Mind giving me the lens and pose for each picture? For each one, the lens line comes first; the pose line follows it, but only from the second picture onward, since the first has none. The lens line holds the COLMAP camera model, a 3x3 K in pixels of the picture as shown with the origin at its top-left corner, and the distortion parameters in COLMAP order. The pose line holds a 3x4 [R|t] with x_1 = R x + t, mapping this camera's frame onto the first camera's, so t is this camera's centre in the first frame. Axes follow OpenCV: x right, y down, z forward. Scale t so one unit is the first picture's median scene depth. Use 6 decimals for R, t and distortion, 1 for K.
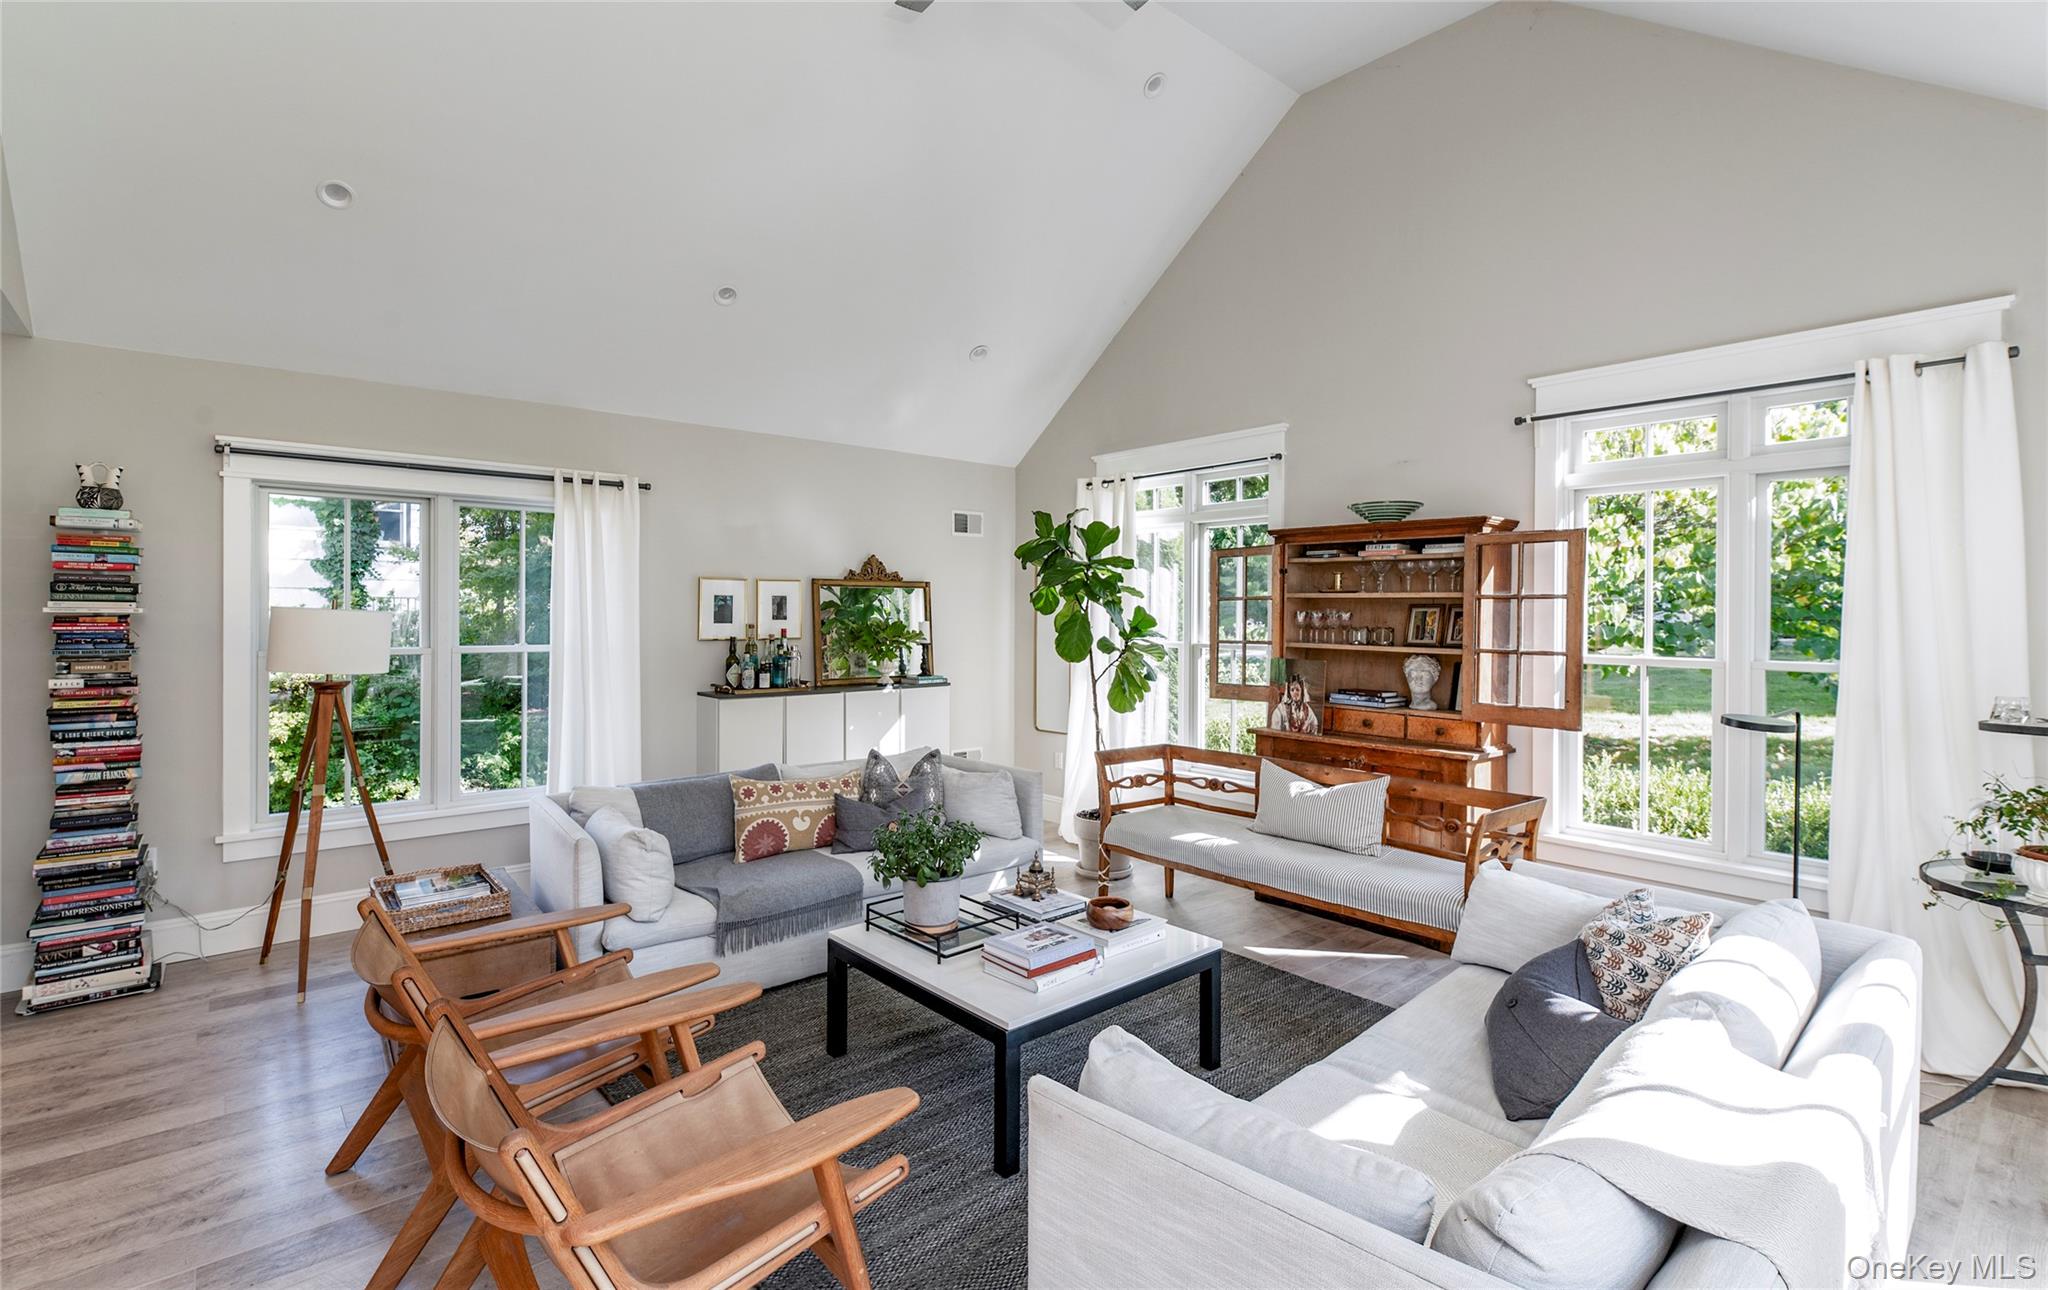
lens RADIAL K [[935.1, 0, 1010.5], [0, 935.1, 623.0], [0, 0, 1]] dist [-0.003595, -0.000237]
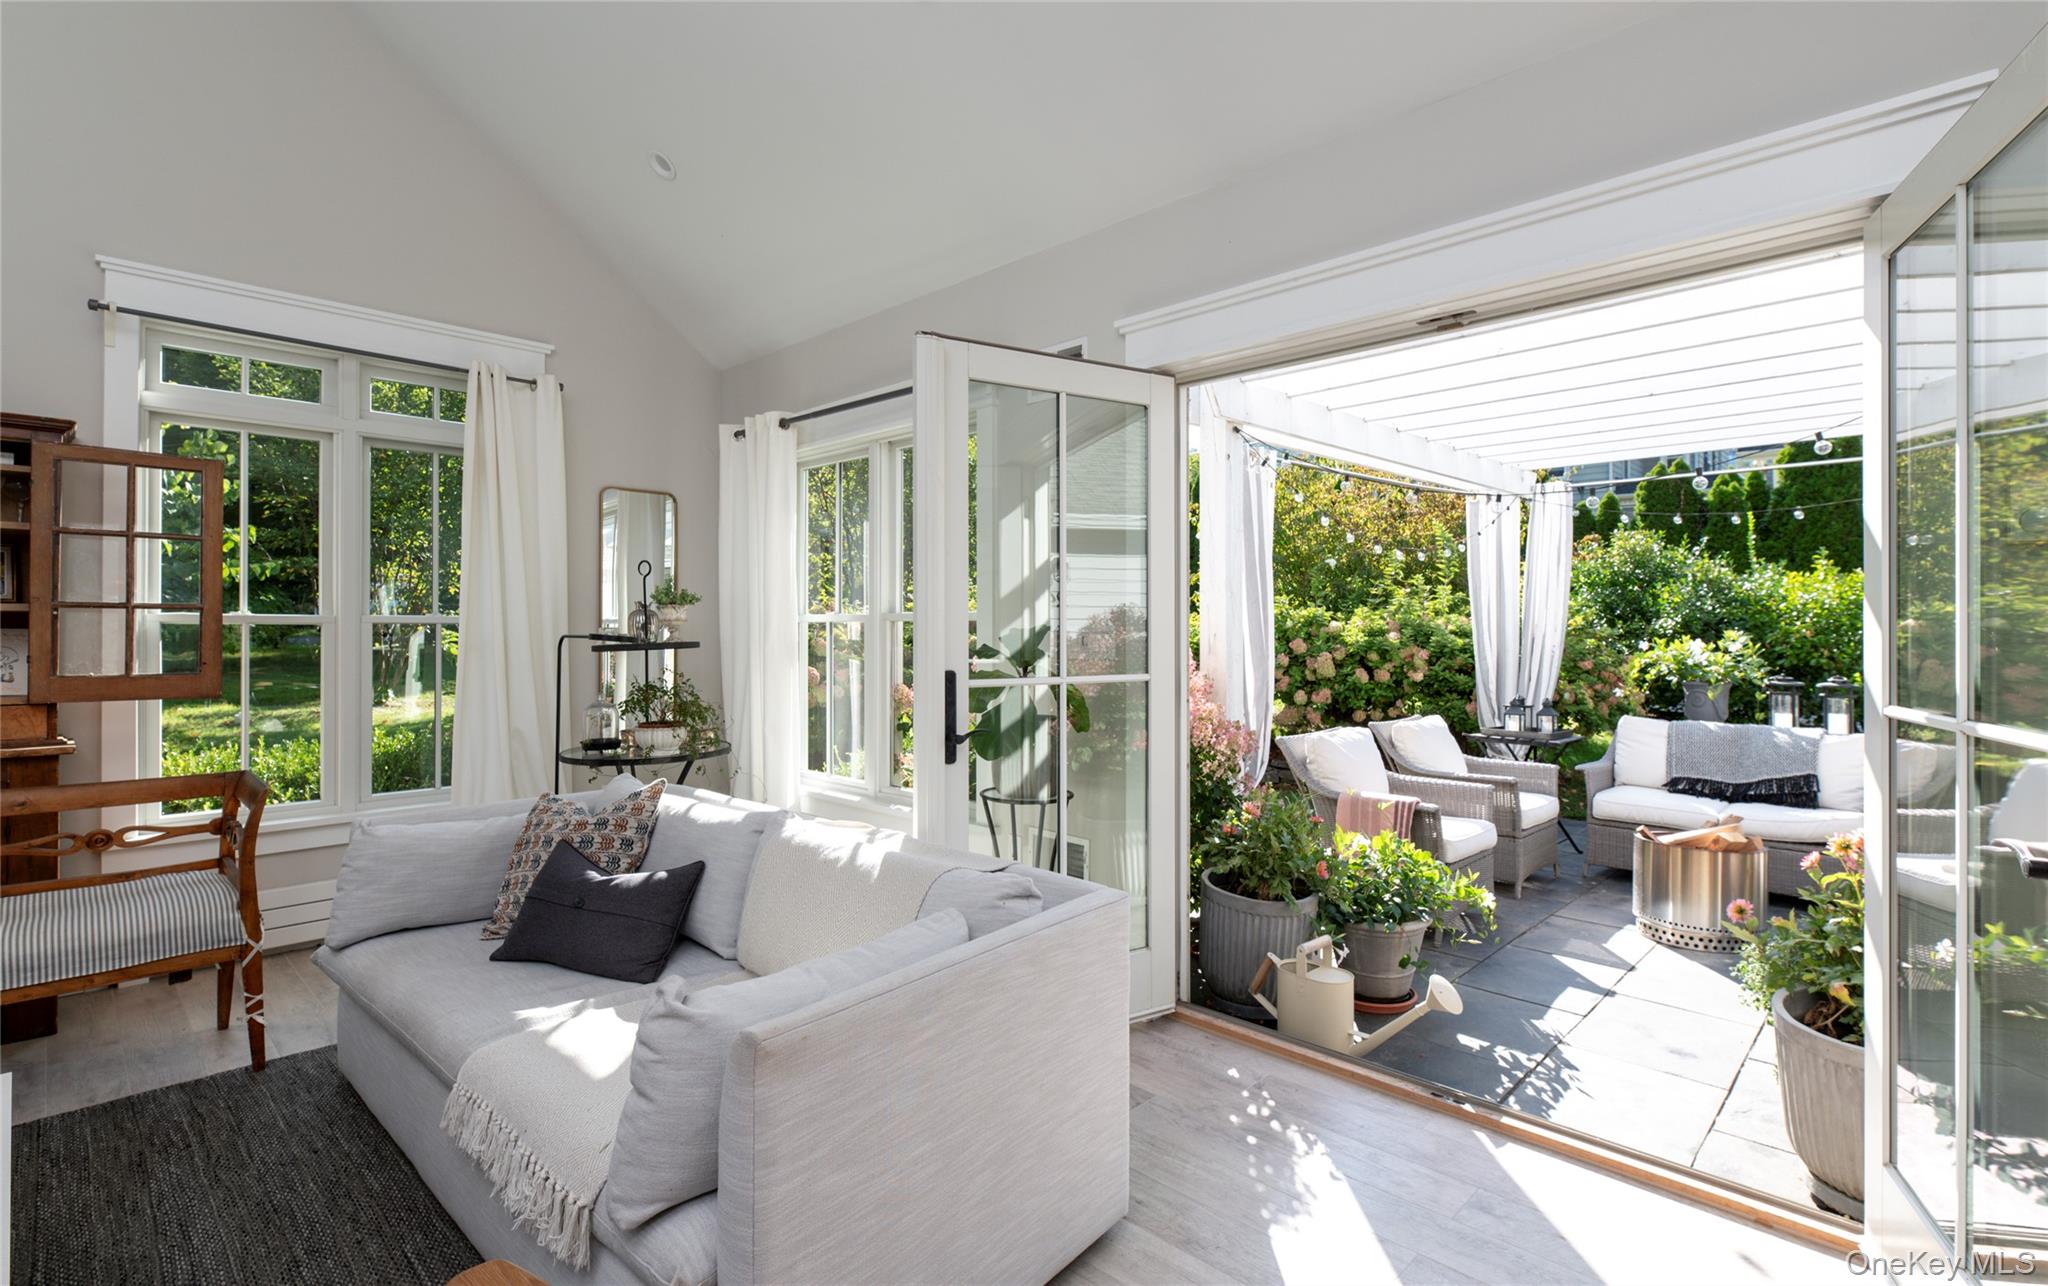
lens RADIAL K [[962.4, 0, 1021.8], [0, 962.4, 634.4], [0, 0, 1]] dist [0.000454, -0.000045]
pose [[-0.085307, -0.008381, 0.996319, -0.354470], [0.011963, 0.999884, 0.009435, 0.062746], [-0.996283, 0.012724, -0.085197, 0.364915]]
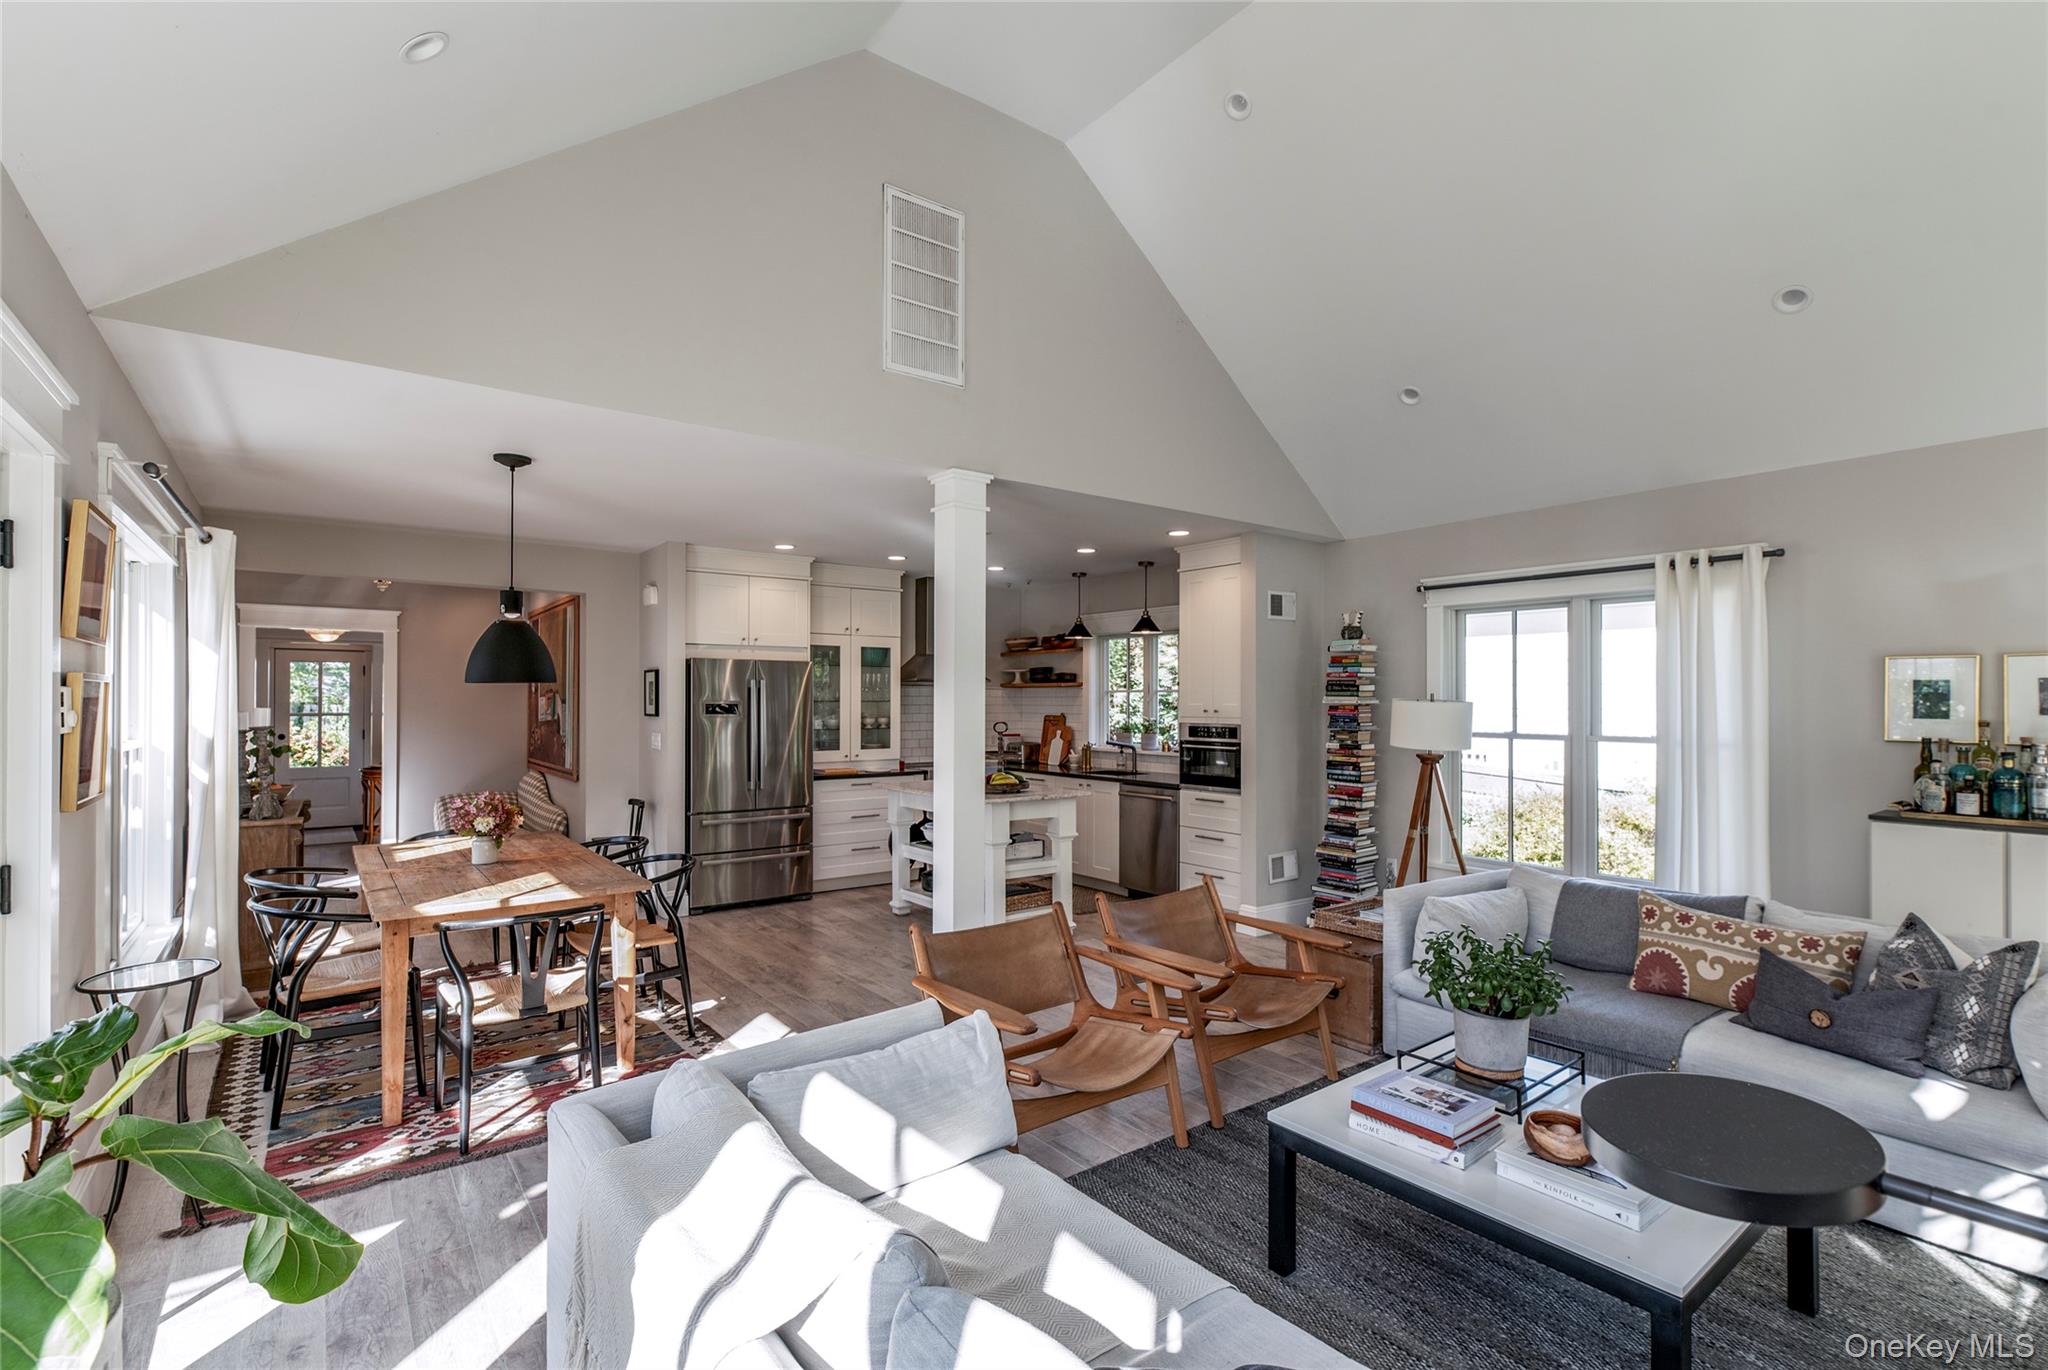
lens RADIAL K [[915.5, 0, 1013.8], [0, 915.5, 692.2], [0, 0, 1]] dist [0.000993, 0.000137]
pose [[-0.063172, -0.012770, -0.997921, 0.656373], [-0.012433, 0.999851, -0.012008, -0.004201], [0.997925, 0.011649, -0.063321, 0.515051]]
